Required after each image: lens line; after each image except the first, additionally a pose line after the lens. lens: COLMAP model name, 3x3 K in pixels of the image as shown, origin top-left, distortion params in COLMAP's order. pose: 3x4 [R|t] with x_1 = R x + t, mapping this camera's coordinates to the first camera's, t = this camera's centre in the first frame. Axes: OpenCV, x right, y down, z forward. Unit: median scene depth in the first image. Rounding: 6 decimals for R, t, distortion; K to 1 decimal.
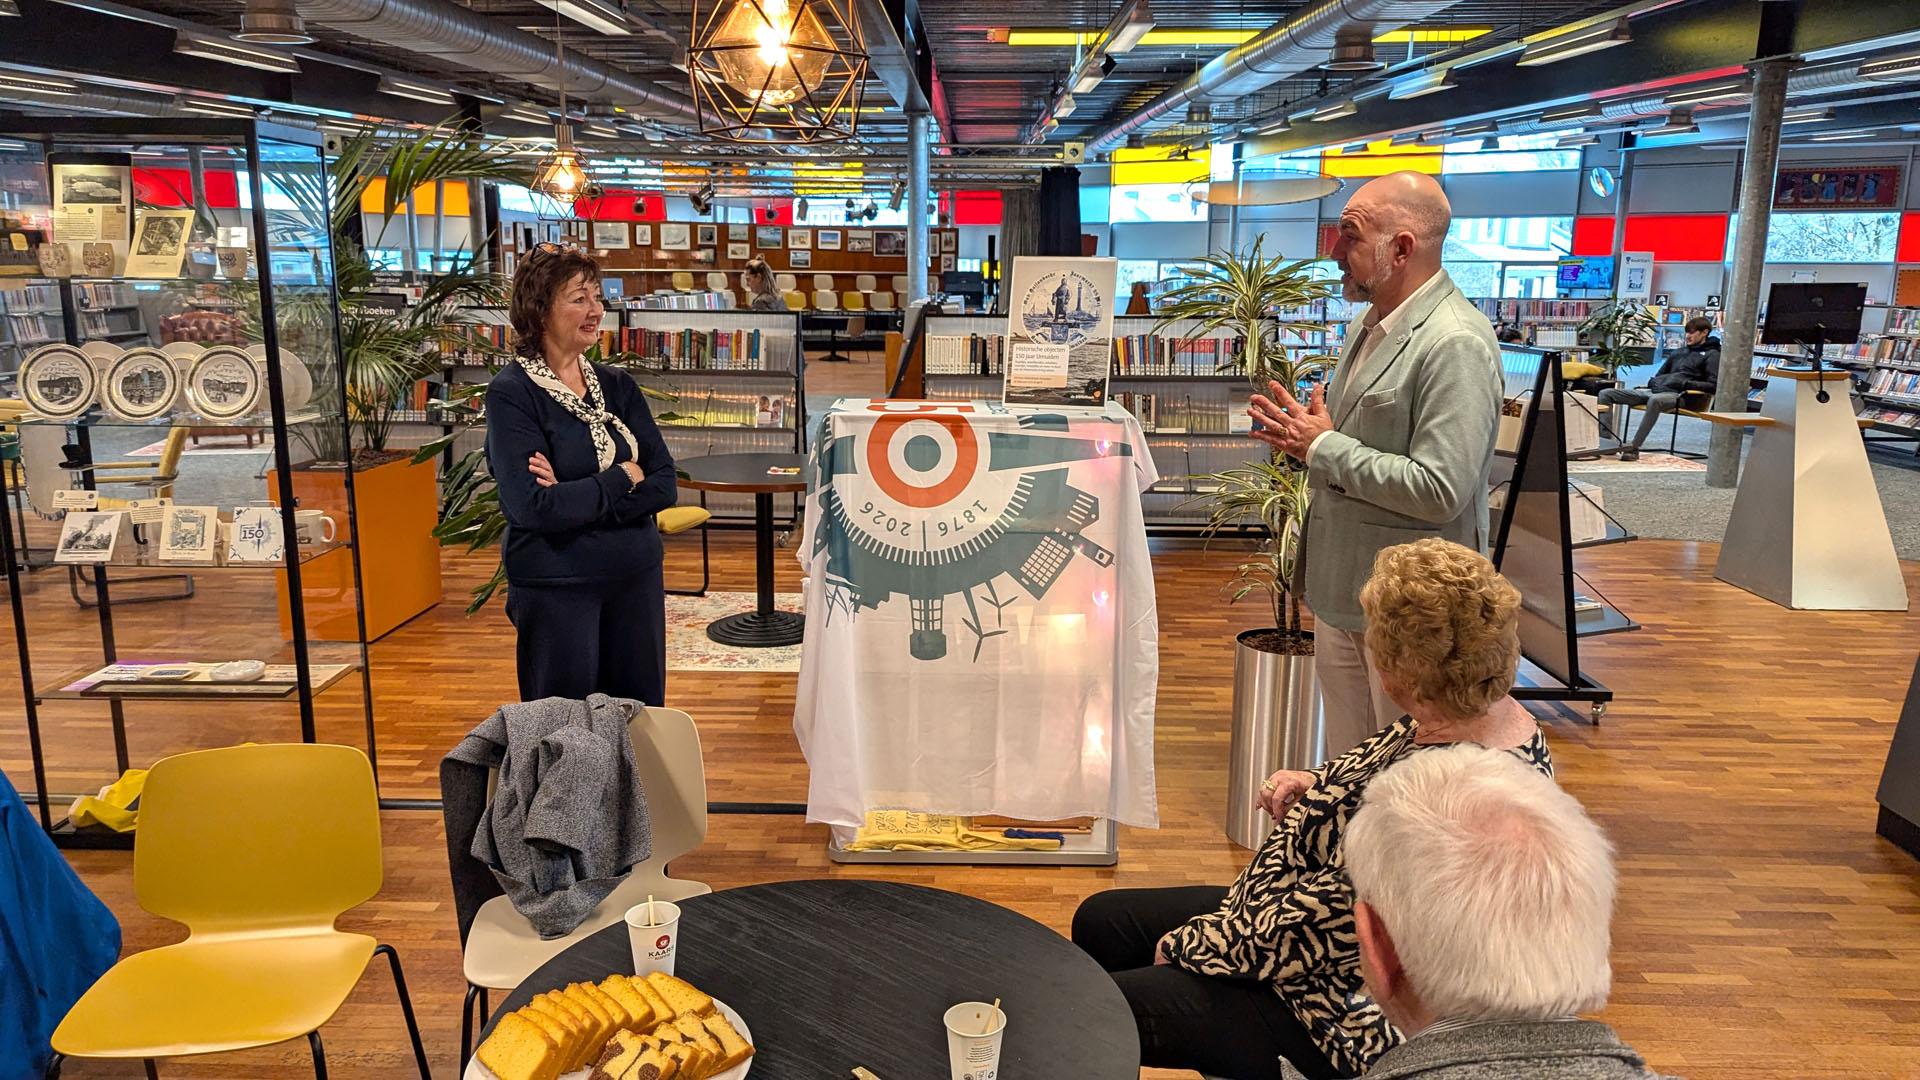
lens RADIAL K [[1360.4, 0, 960.0], [0, 1360.4, 540.0], [0, 0, 1]] dist [0.067238, -0.066324]
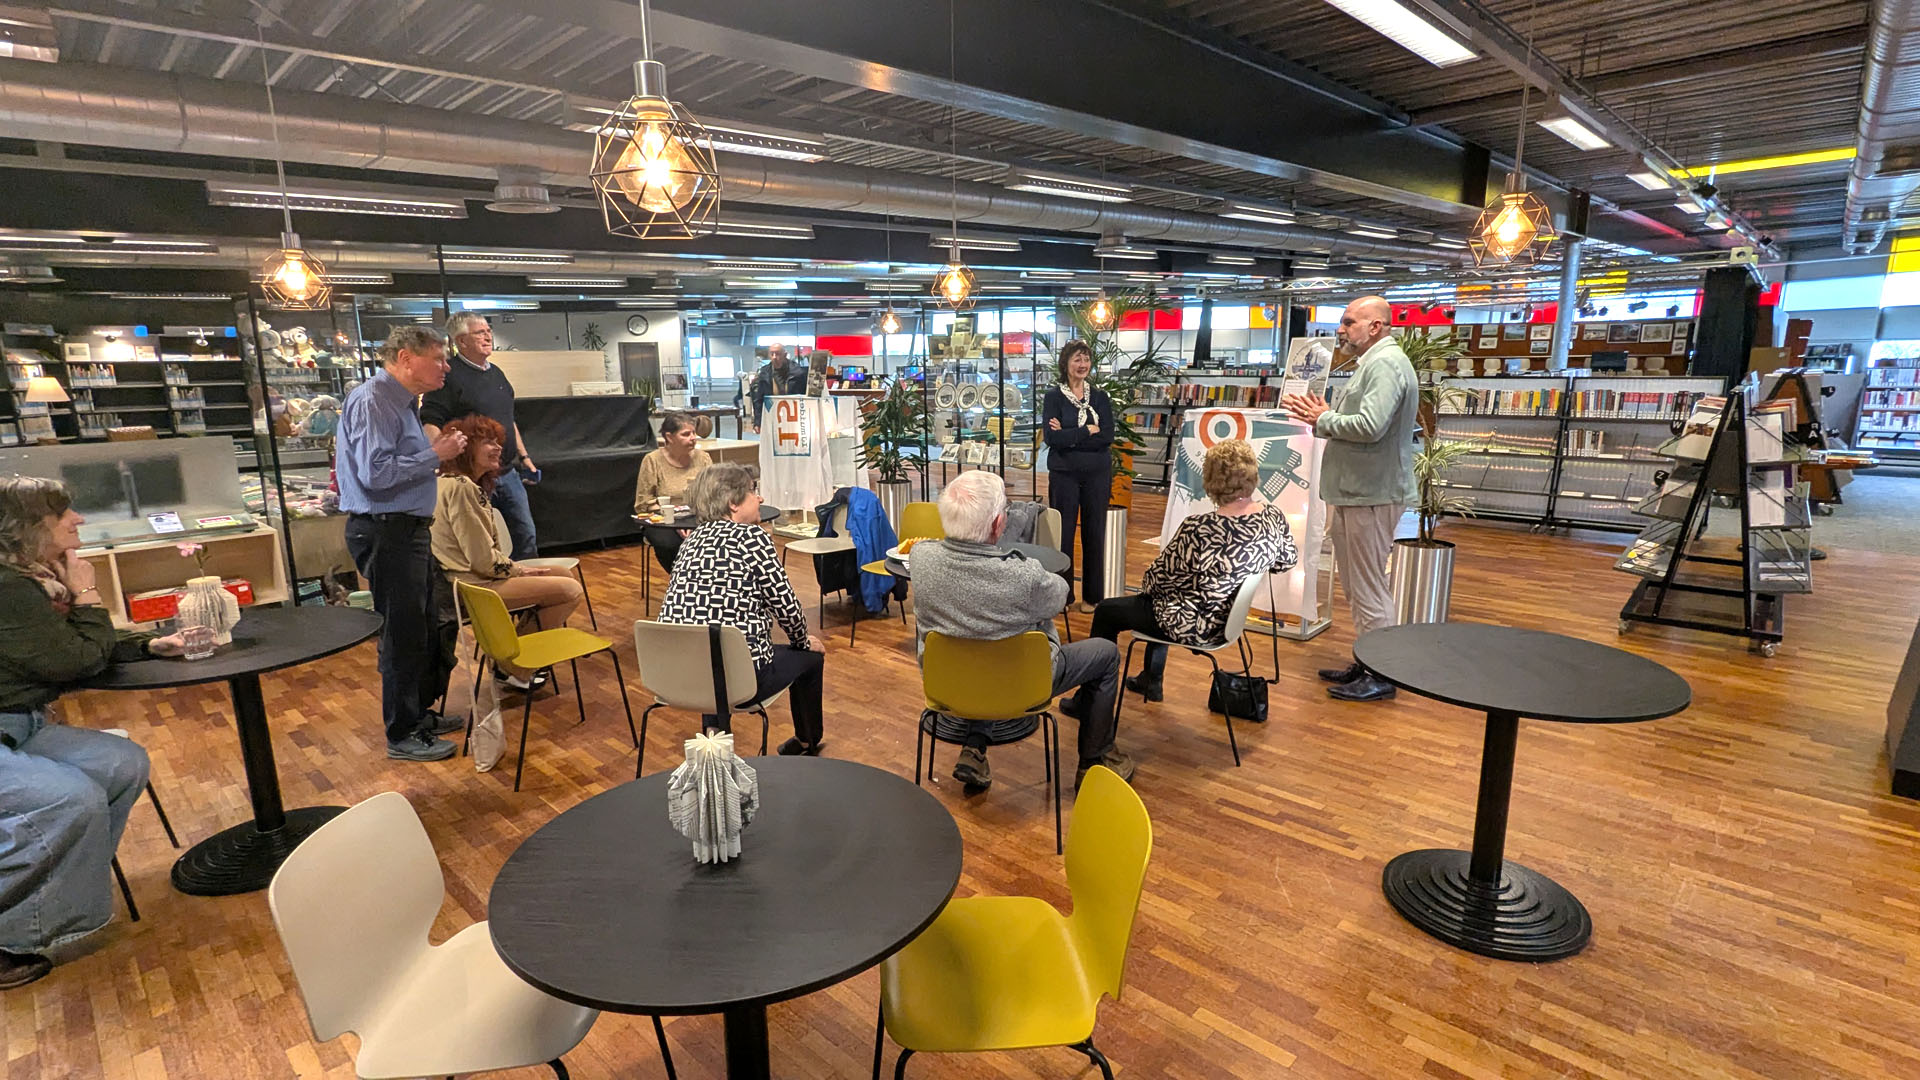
lens RADIAL K [[898.3, 0, 965.0], [0, 898.3, 549.0], [0, 0, 1]] dist [0.002045, -0.000520]
pose [[0.742362, 0.118928, -0.659359, 0.184899], [-0.113043, 0.992244, 0.051697, 0.028510], [0.660394, 0.036158, 0.750049, -0.098533]]
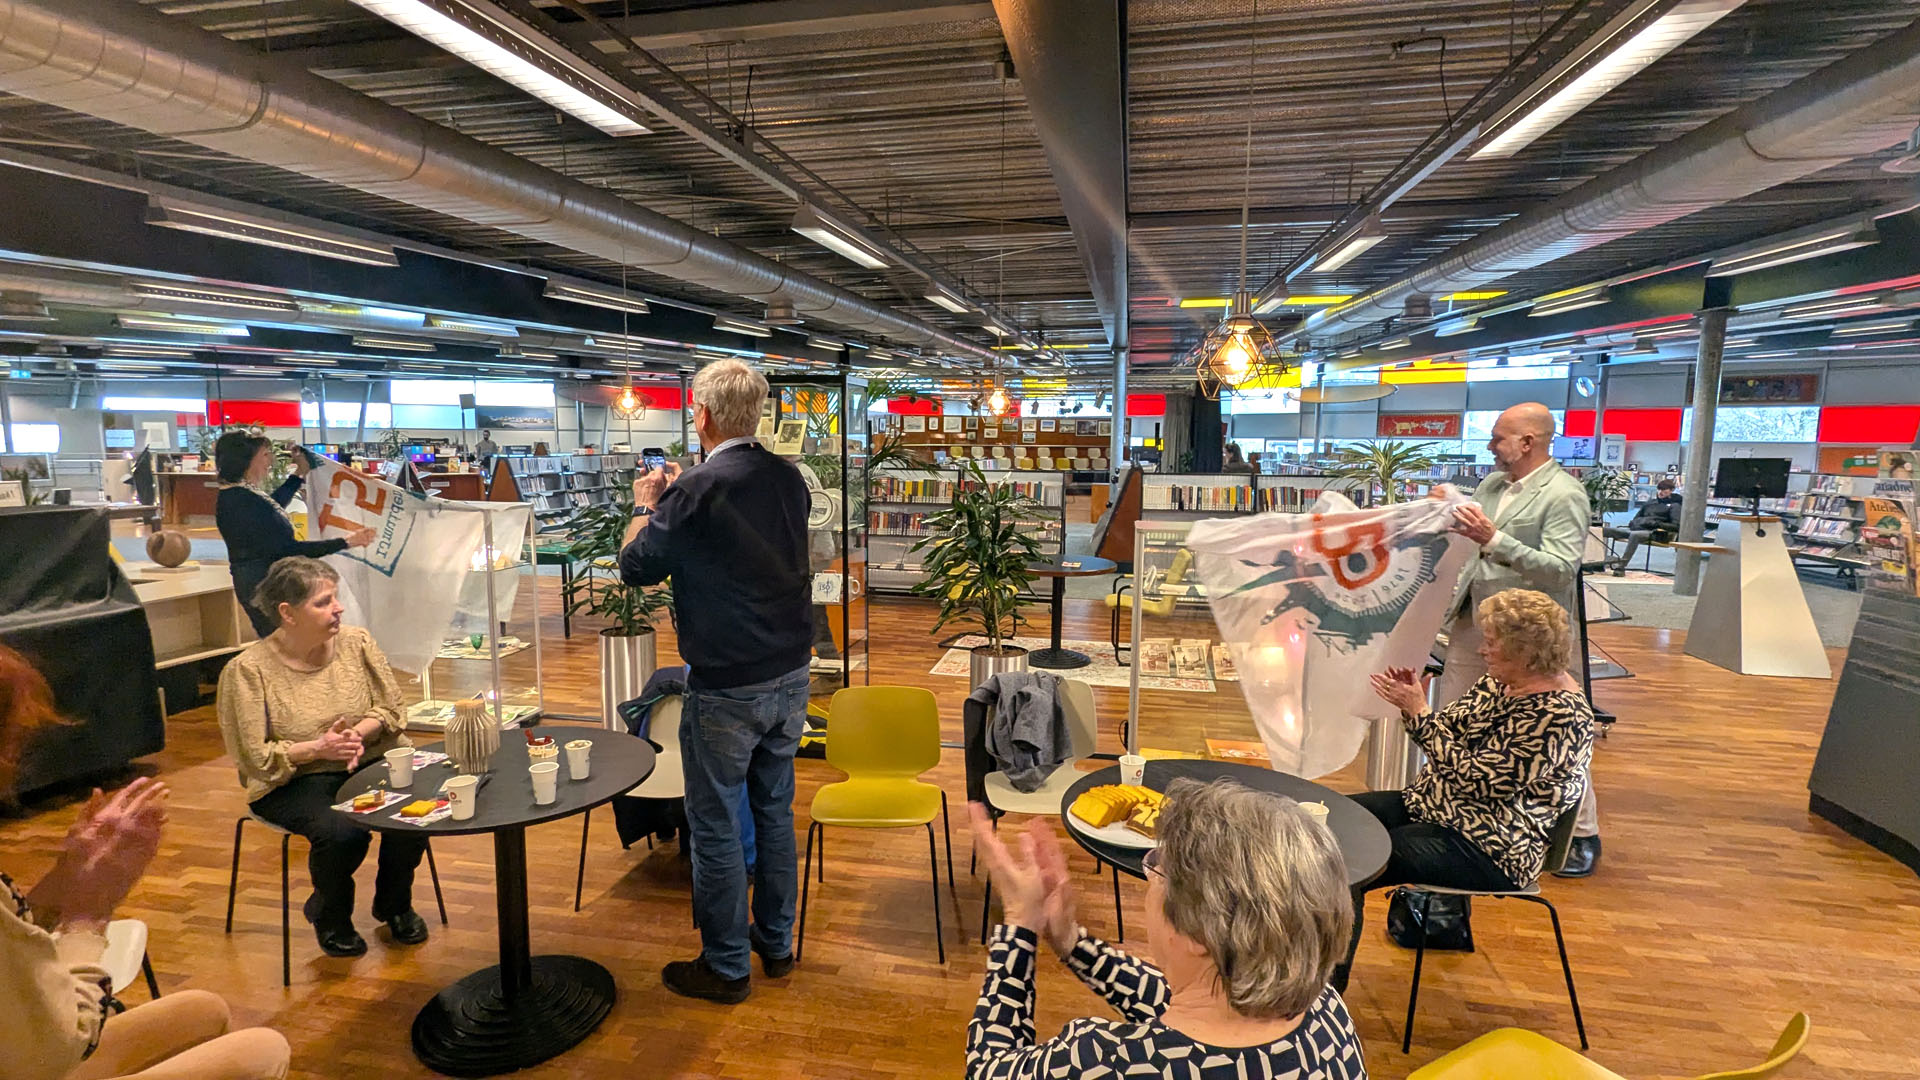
lens RADIAL K [[899.4, 0, 964.5], [0, 899.4, 550.3], [0, 0, 1]] dist [0.002641, -0.000214]
pose [[0.985619, 0.019861, -0.167810, -0.035082], [-0.032798, 0.996668, -0.074680, 0.009229], [0.165768, 0.079110, 0.982987, -0.057228]]
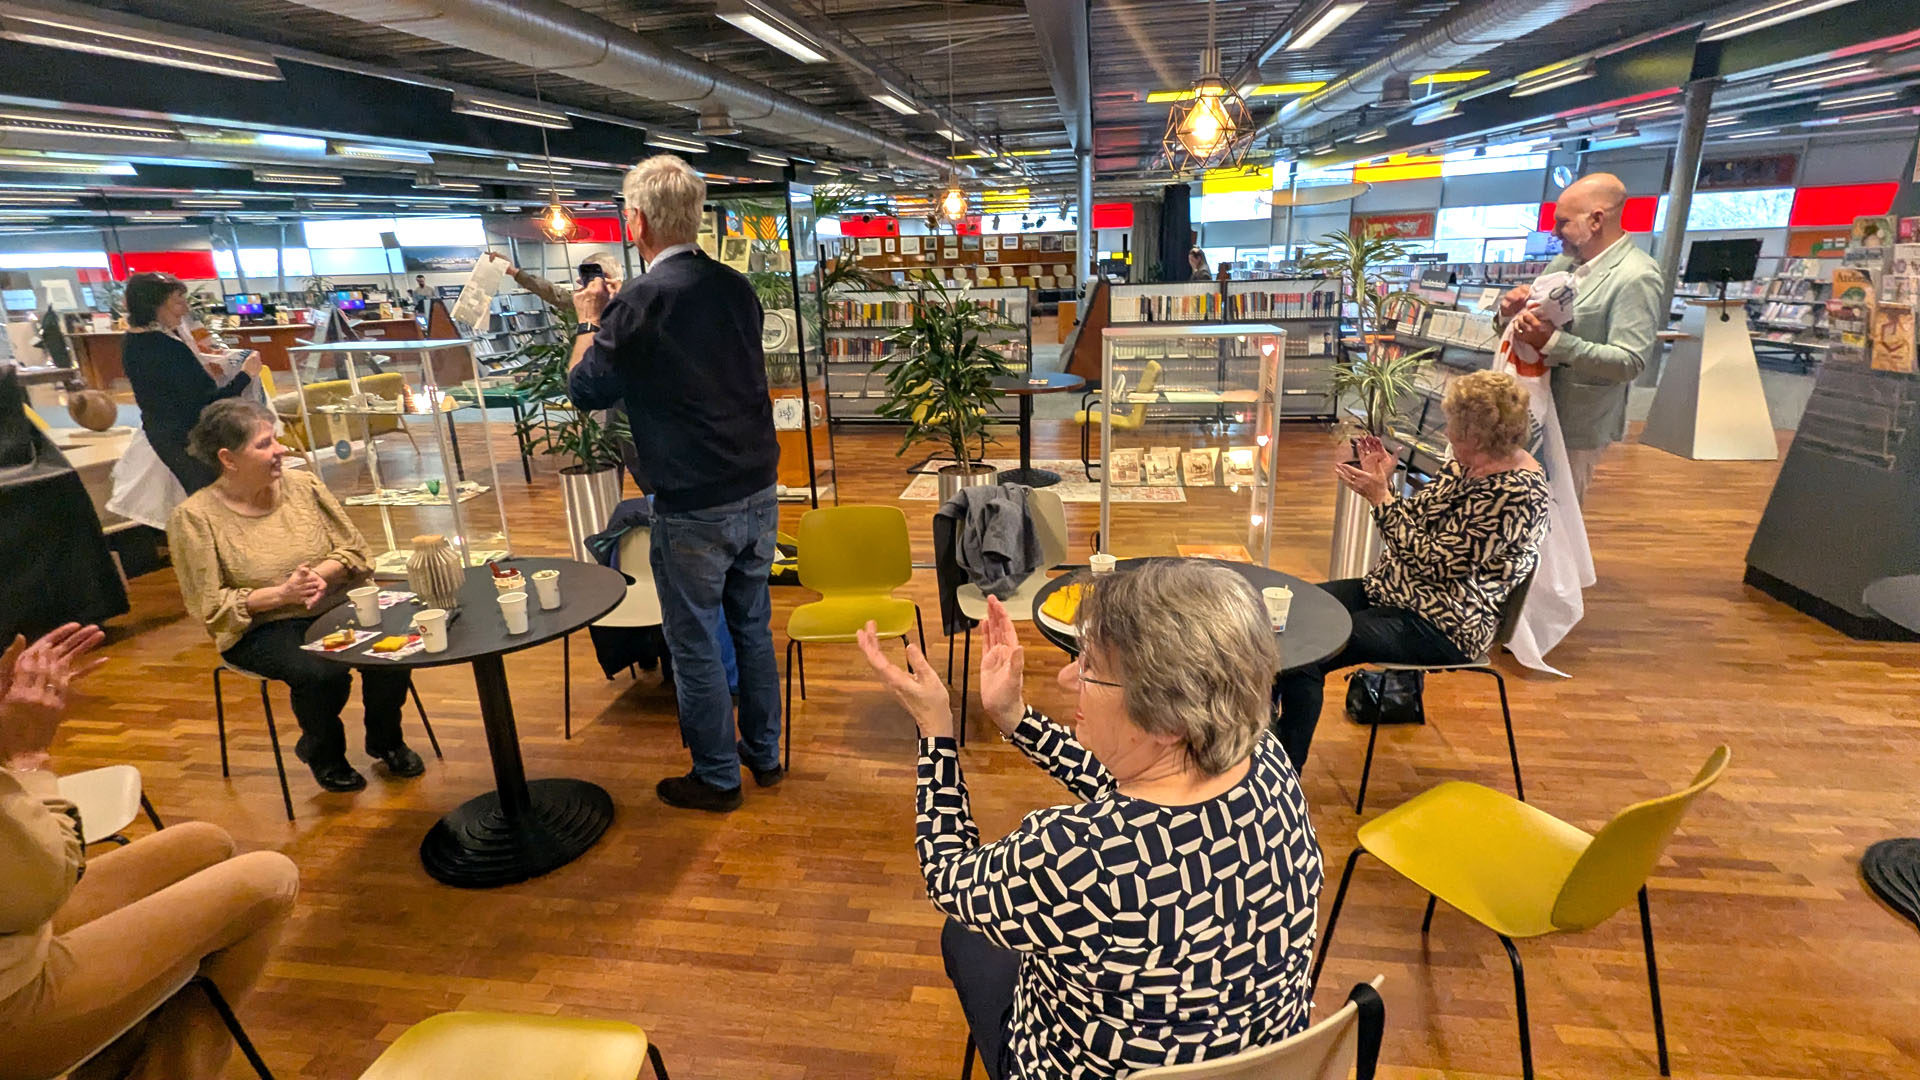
lens RADIAL K [[902.6, 0, 964.2], [0, 902.6, 543.2], [0, 0, 1]] dist [-0.001579, 0.000719]
pose [[0.990926, -0.001697, -0.134401, -0.033956], [0.015761, 0.994489, 0.103653, 0.014159], [0.133484, -0.104830, 0.985491, -0.054276]]
